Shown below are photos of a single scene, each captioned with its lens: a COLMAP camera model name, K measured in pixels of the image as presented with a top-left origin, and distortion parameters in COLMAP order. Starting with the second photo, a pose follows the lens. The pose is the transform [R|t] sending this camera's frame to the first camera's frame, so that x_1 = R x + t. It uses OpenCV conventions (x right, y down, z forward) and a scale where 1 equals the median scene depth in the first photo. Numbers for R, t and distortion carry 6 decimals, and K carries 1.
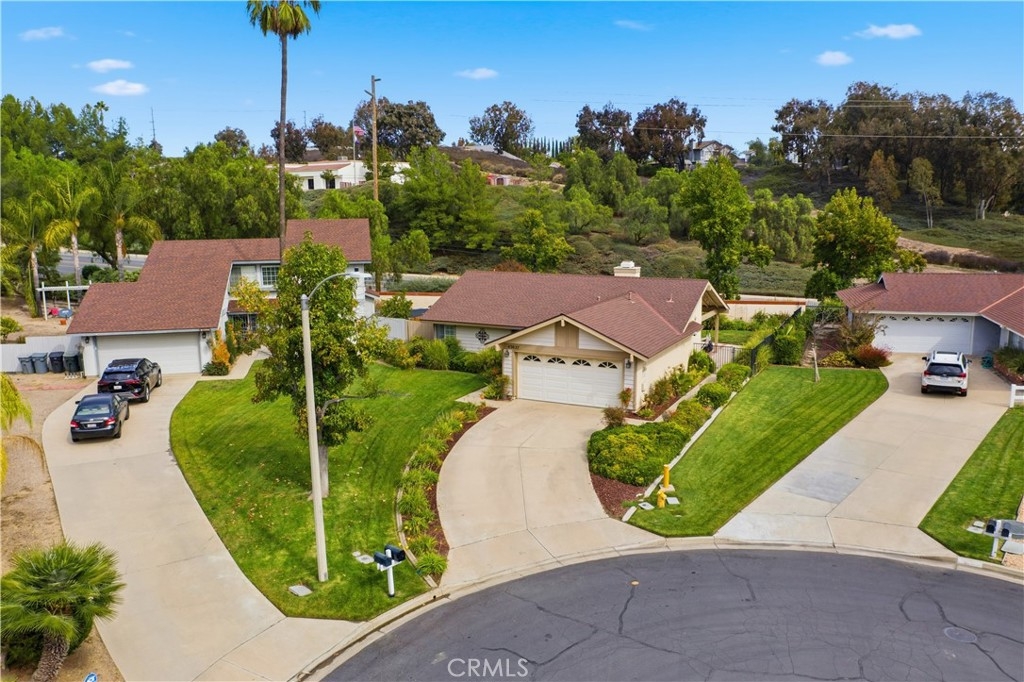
lens RADIAL K [[817.3, 0, 513.6], [0, 817.3, 342.4], [0, 0, 1]] dist [-0.010065, -0.006462]
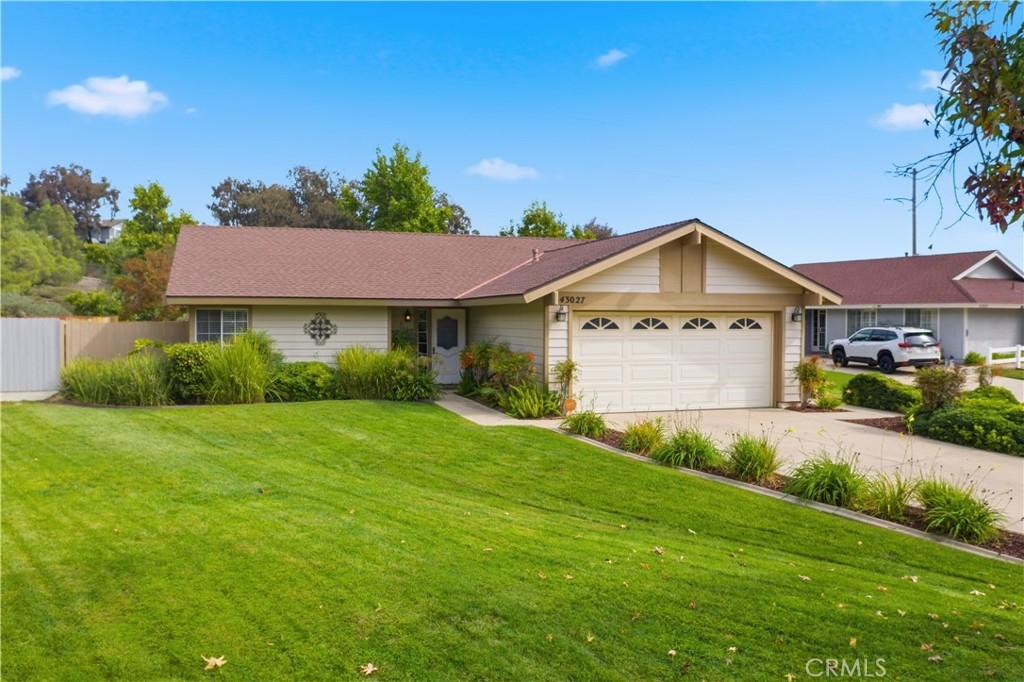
lens RADIAL K [[817.3, 0, 510.1], [0, 817.3, 334.4], [0, 0, 1]] dist [-0.010065, -0.006462]
pose [[0.704085, -0.000389, 0.710116, -0.297065], [0.116334, 0.986553, -0.114806, 0.062383], [-0.700522, 0.163444, 0.694662, 0.594023]]
